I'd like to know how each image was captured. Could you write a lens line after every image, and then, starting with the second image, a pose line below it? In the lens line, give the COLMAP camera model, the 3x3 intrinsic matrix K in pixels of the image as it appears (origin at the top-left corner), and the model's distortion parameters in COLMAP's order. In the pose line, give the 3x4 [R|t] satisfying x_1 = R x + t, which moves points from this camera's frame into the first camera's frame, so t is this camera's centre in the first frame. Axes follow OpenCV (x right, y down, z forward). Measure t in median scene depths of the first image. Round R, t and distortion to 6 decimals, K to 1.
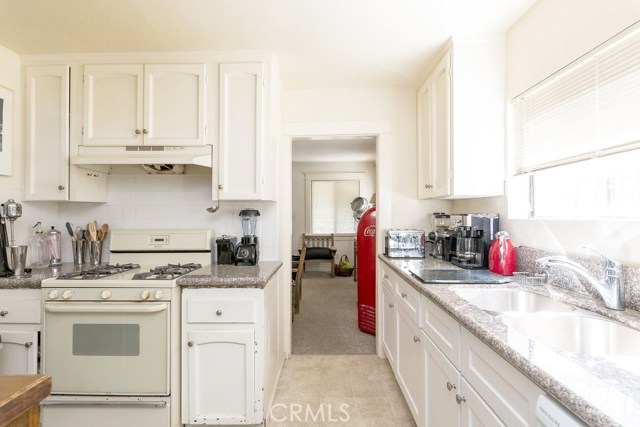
lens RADIAL K [[324.2, 0, 318.0], [0, 324.2, 211.6], [0, 0, 1]] dist [0.012654, -0.001991]
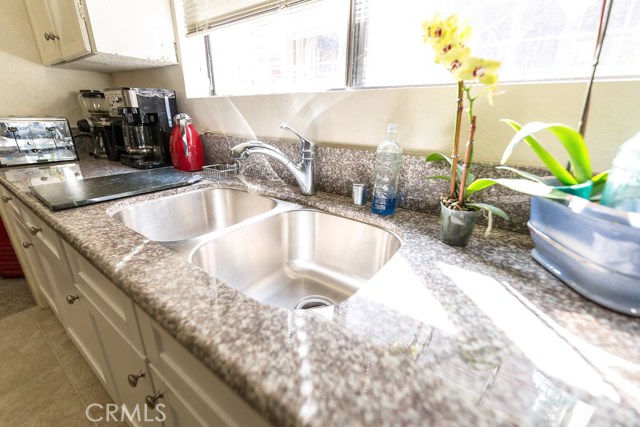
lens RADIAL K [[275.5, 0, 318.3], [0, 275.5, 211.7], [0, 0, 1]] dist [0.004437, -0.000137]
pose [[0.578892, -0.266141, 0.770749, 0.199719], [-0.021378, 0.939956, 0.340625, 0.050571], [-0.815124, -0.213662, 0.538443, 0.357546]]
